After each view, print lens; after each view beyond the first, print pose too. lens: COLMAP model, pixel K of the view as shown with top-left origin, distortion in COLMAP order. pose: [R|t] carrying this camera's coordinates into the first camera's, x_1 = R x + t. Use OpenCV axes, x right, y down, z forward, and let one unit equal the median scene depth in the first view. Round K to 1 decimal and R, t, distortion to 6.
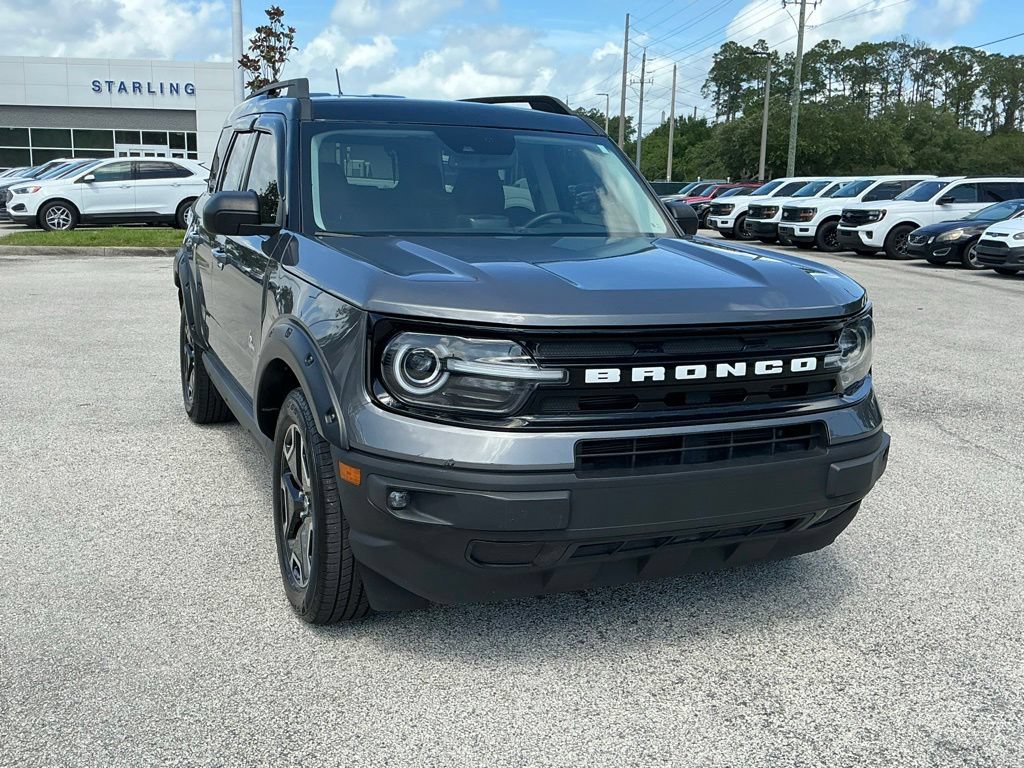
lens RADIAL K [[1006.5, 0, 512.0], [0, 1006.5, 384.0], [0, 0, 1]] dist [0.132231, -0.276724]
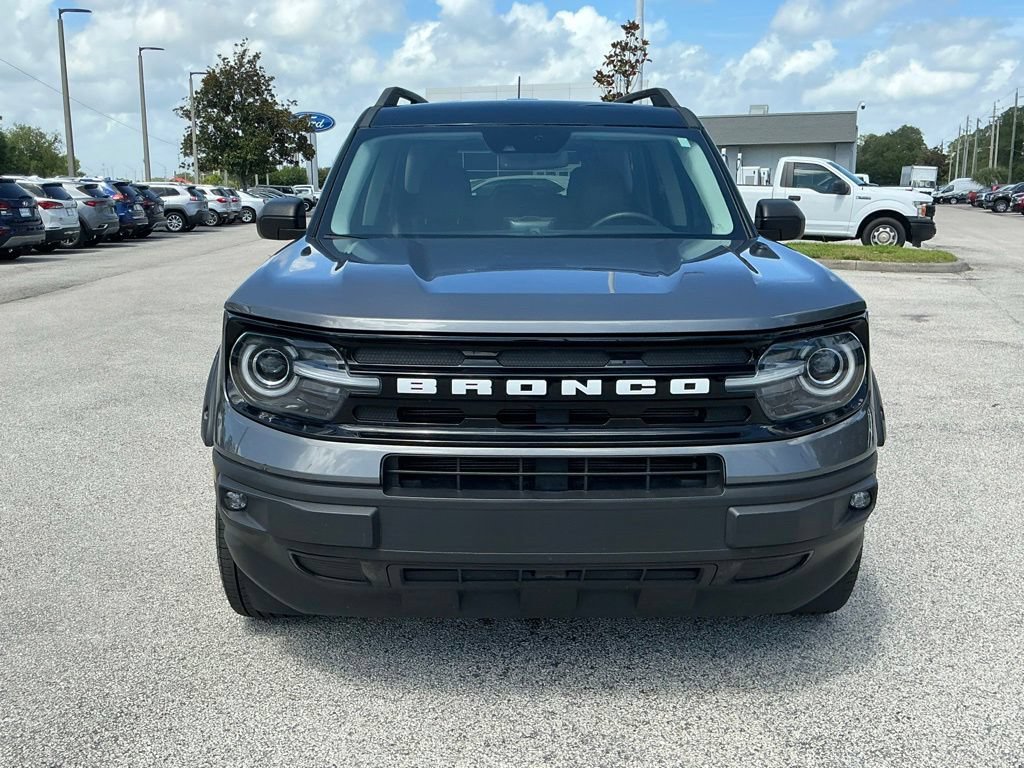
lens RADIAL K [[1006.5, 0, 512.0], [0, 1006.5, 384.0], [0, 0, 1]] dist [0.132231, -0.276724]
pose [[0.919548, 0.048705, -0.389948, 0.072291], [-0.052764, 0.998607, 0.000302, -0.002034], [0.389420, 0.020297, 0.920837, 0.025310]]
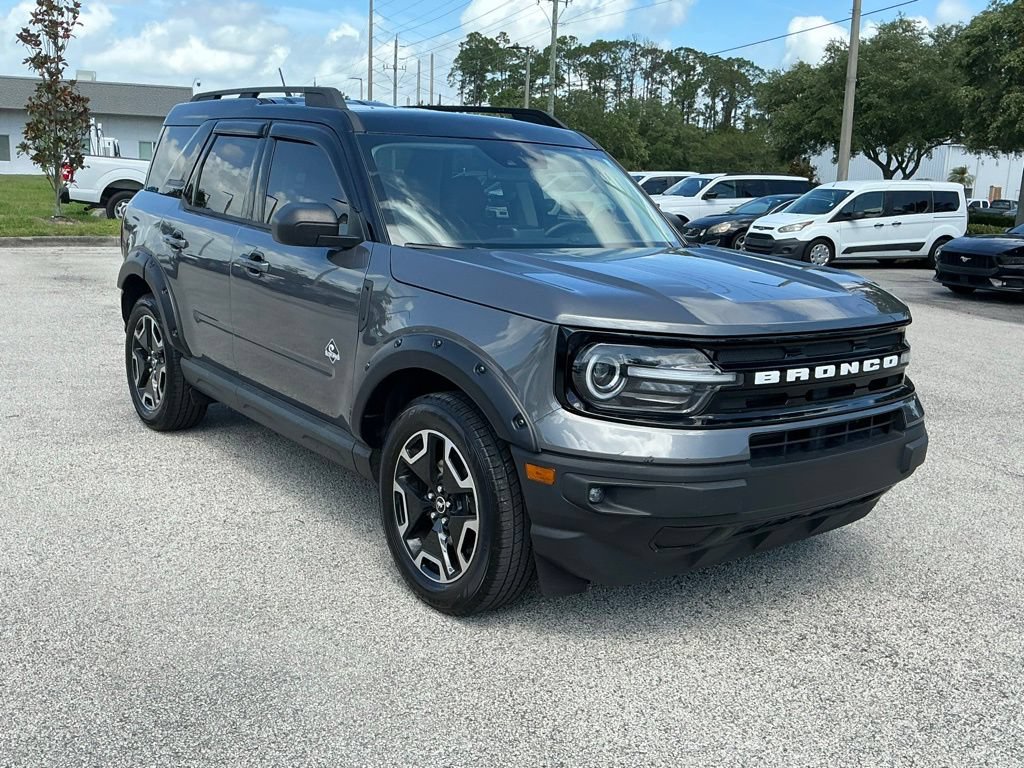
lens RADIAL K [[1006.5, 0, 512.0], [0, 1006.5, 384.0], [0, 0, 1]] dist [0.132231, -0.276724]
pose [[0.970130, -0.031902, 0.240480, -0.064336], [0.028582, 0.999442, 0.017284, -0.003975], [-0.240897, -0.009895, 0.970500, -0.006998]]
